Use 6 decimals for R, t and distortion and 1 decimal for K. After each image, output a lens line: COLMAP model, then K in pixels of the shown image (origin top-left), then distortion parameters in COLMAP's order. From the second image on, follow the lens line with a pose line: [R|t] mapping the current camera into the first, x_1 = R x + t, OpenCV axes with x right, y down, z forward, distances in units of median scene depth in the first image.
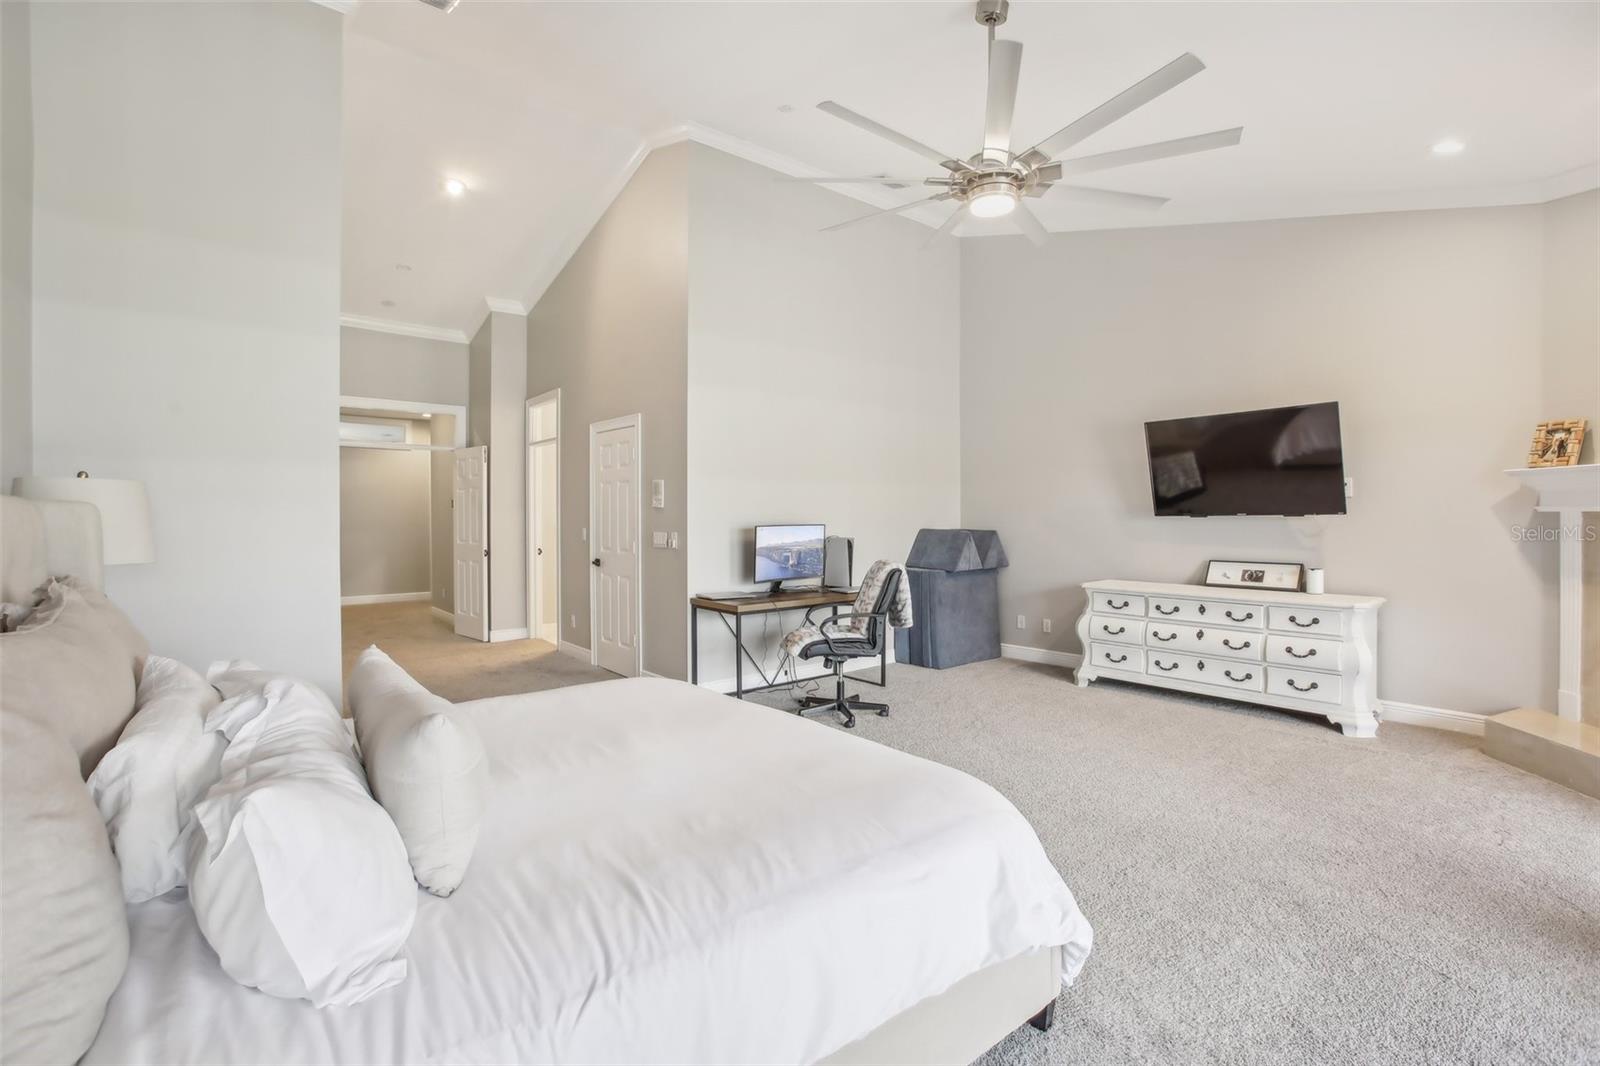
lens RADIAL K [[733.0, 0, 810.4], [0, 733.0, 504.2], [0, 0, 1]] dist [-0.040367, 0.007606]
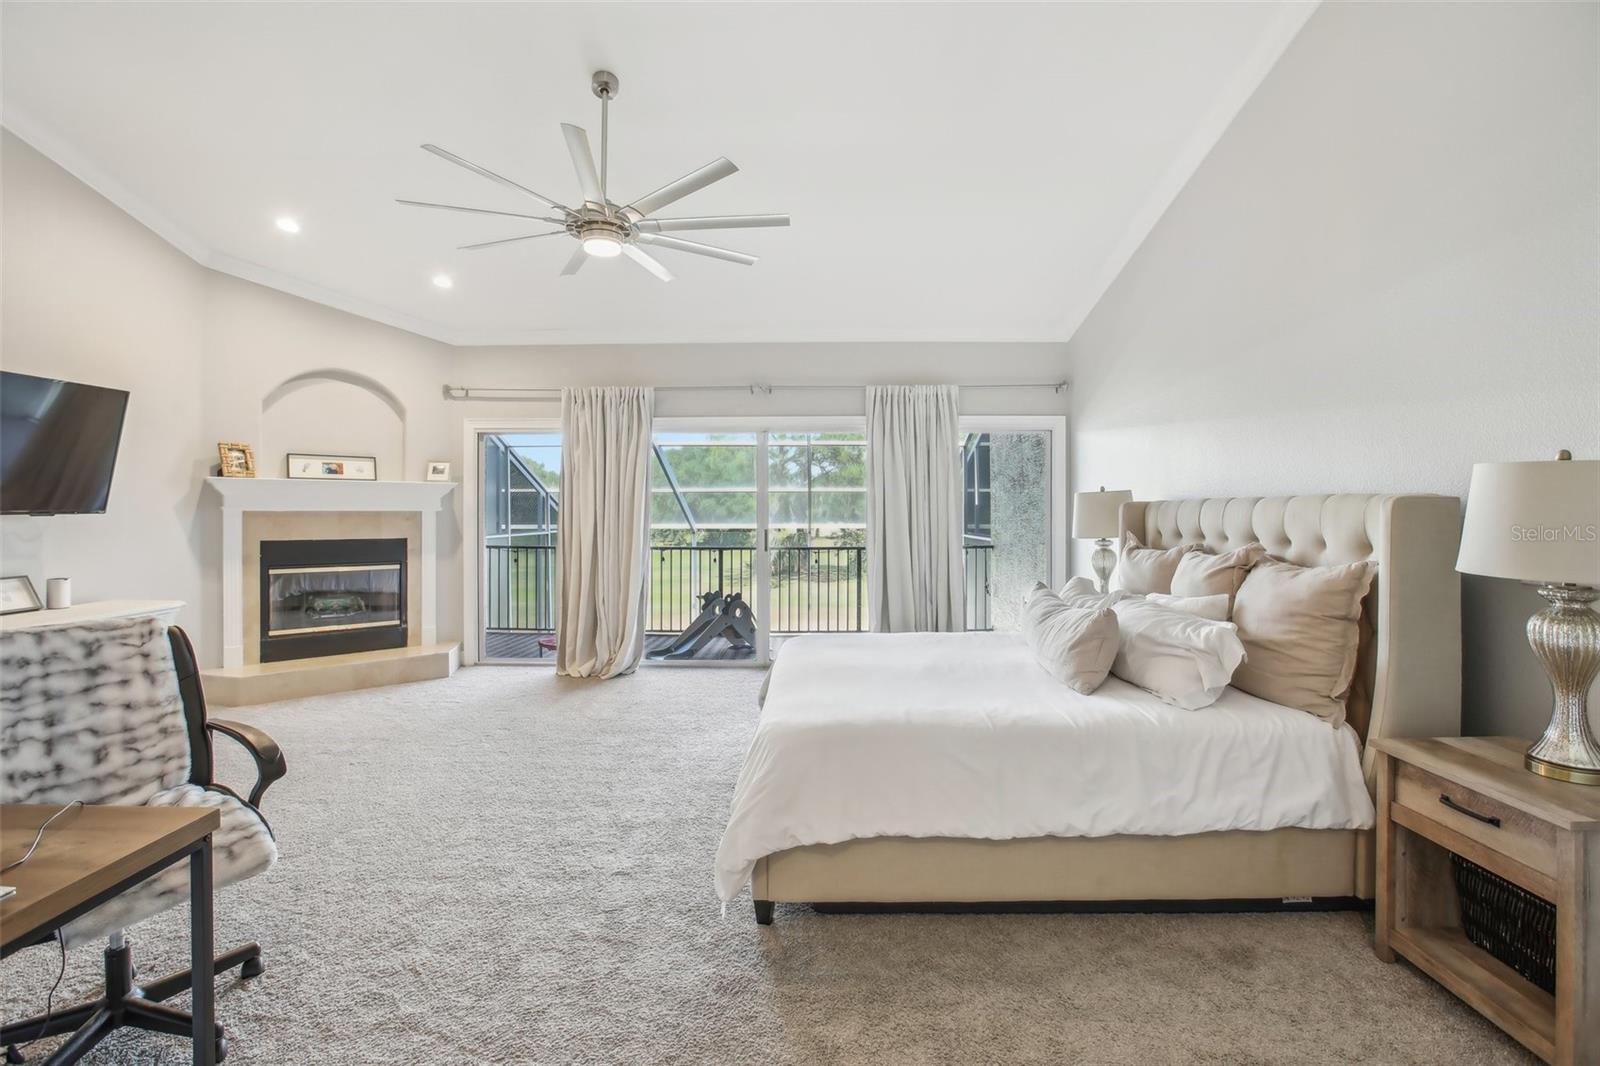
lens RADIAL K [[741.6, 0, 796.5], [0, 741.6, 509.1], [0, 0, 1]] dist [-0.045267, 0.017342]
pose [[-0.758718, 0.004786, 0.651402, -0.482053], [-0.006121, 0.999876, -0.014475, 0.015313], [-0.651391, -0.014969, -0.758595, 1.046459]]
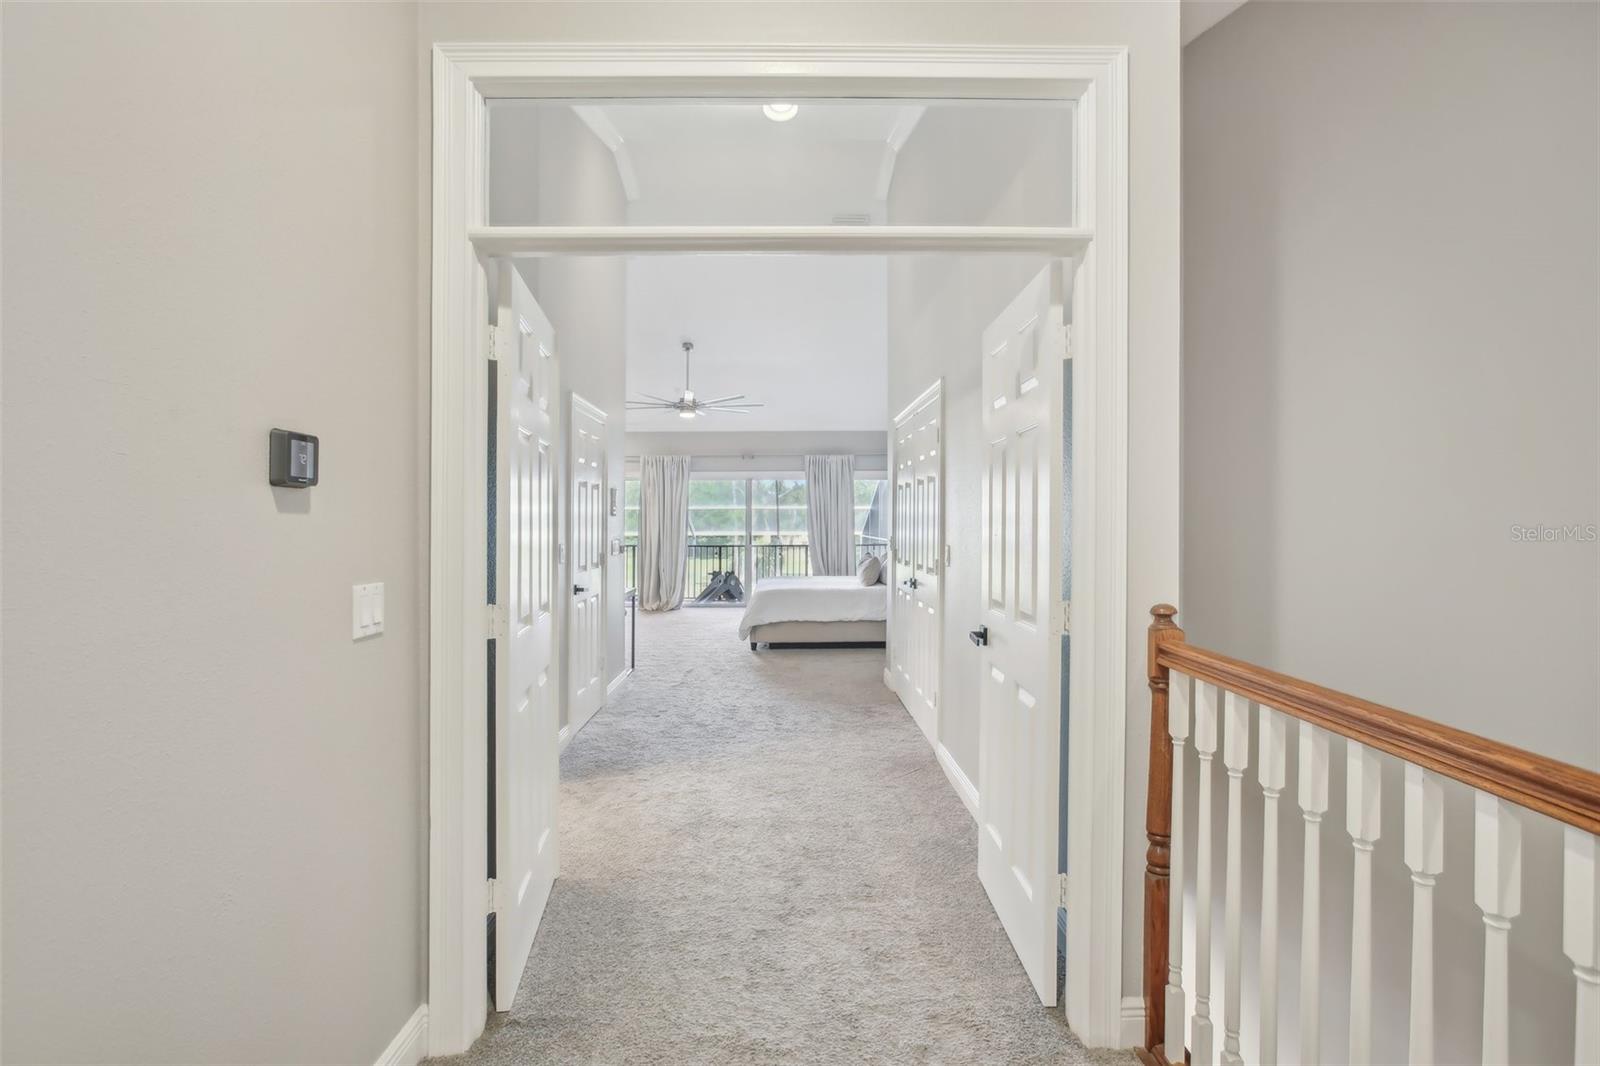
lens RADIAL K [[729.6, 0, 799.4], [0, 729.6, 521.3], [0, 0, 1]] dist [-0.045797, 0.000022]
pose [[-0.783319, 0.001497, 0.621618, -1.143909], [-0.007924, 0.999892, -0.012393, 0.023841], [-0.621569, -0.014634, -0.783223, 1.796946]]
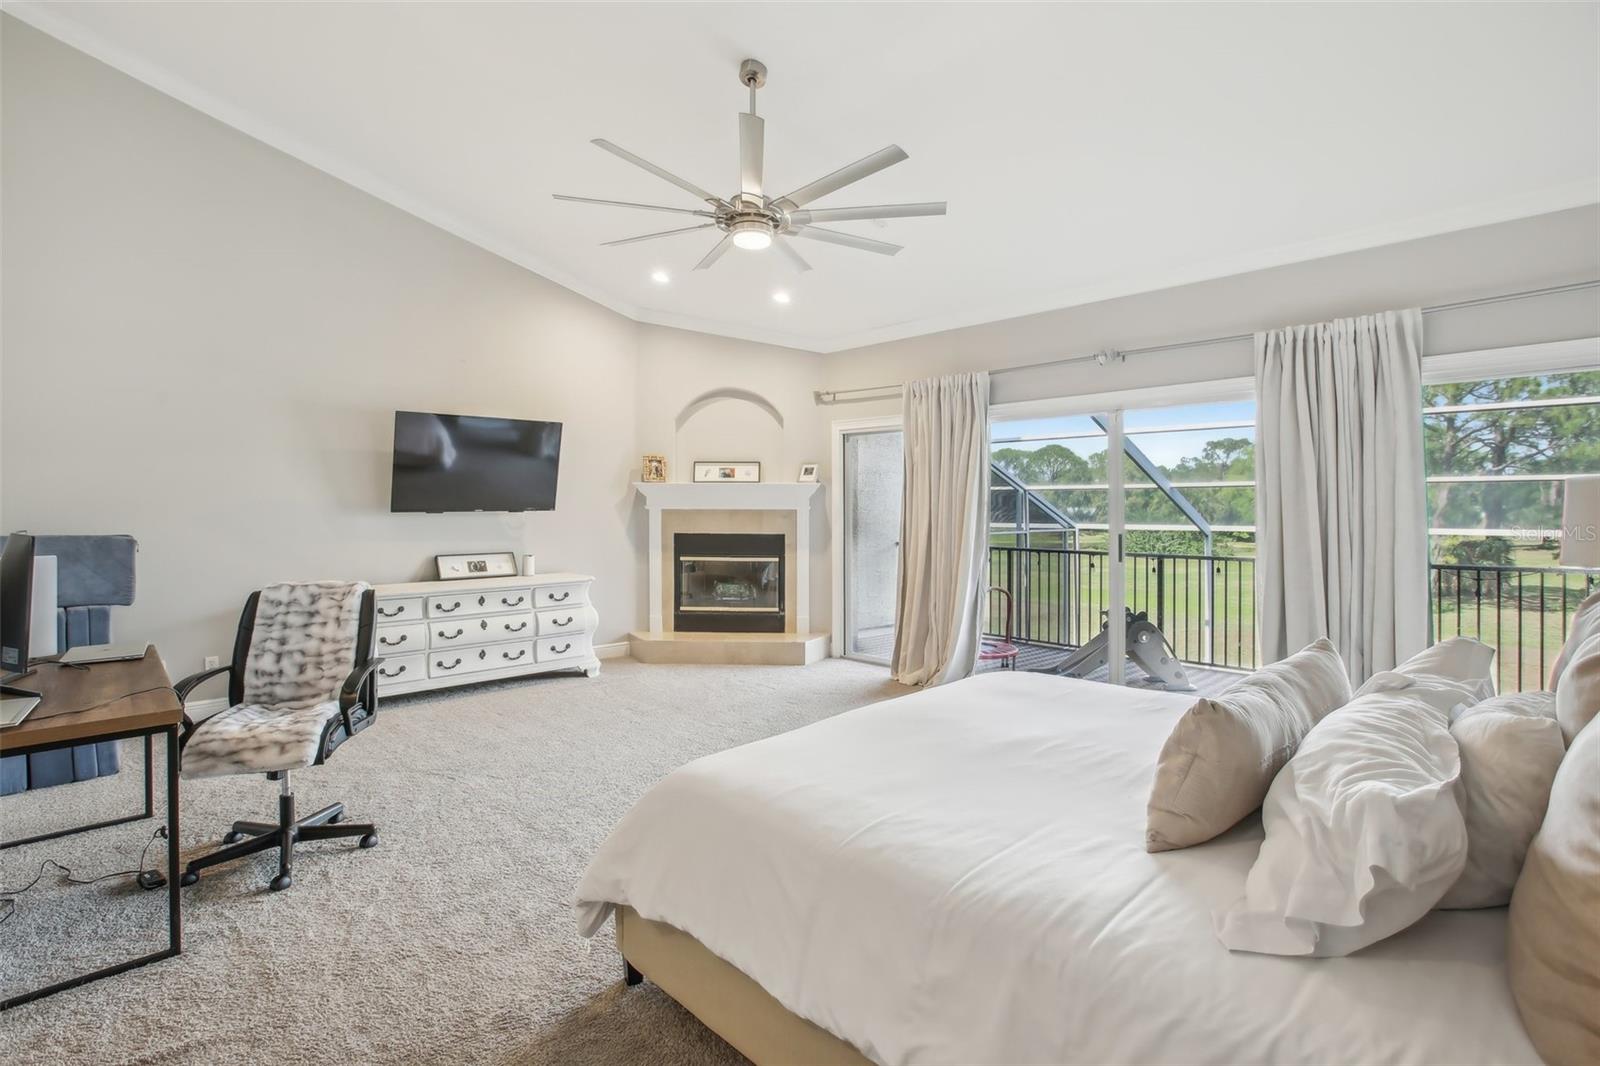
lens RADIAL K [[757.4, 0, 768.8], [0, 757.4, 500.5], [0, 0, 1]] dist [-0.040512, 0.000407]
pose [[-0.076478, 0.013217, 0.996984, -0.583083], [-0.014965, 0.999784, -0.014402, 0.009079], [-0.996959, -0.016021, -0.076264, 0.672885]]
